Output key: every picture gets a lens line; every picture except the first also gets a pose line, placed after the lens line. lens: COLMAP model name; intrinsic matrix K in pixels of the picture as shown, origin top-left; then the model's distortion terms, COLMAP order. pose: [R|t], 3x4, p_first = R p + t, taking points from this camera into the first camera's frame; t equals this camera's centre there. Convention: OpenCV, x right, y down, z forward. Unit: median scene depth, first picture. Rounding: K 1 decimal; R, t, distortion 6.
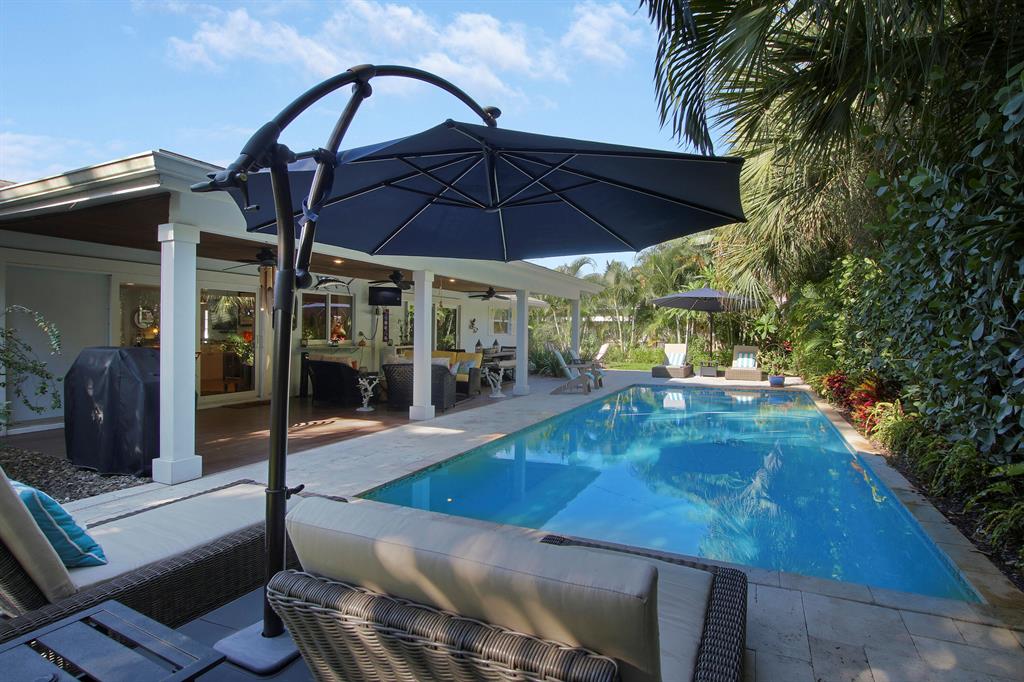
lens RADIAL K [[496.5, 0, 515.0], [0, 496.5, 340.7], [0, 0, 1]] dist [-0.016882, -0.000191]
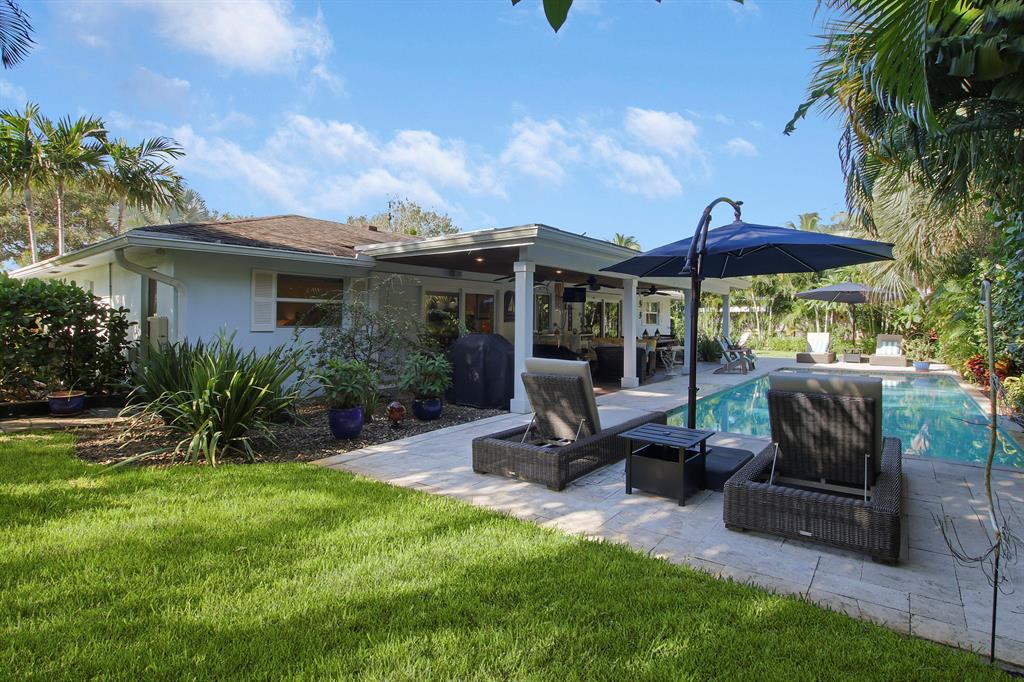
lens RADIAL K [[496.5, 0, 531.7], [0, 496.5, 316.9], [0, 0, 1]] dist [-0.016882, -0.000191]
pose [[0.982527, -0.005203, -0.186046, -0.101972], [0.000165, 0.999633, -0.027084, 0.000691], [0.186119, 0.026580, 0.982168, -0.203262]]
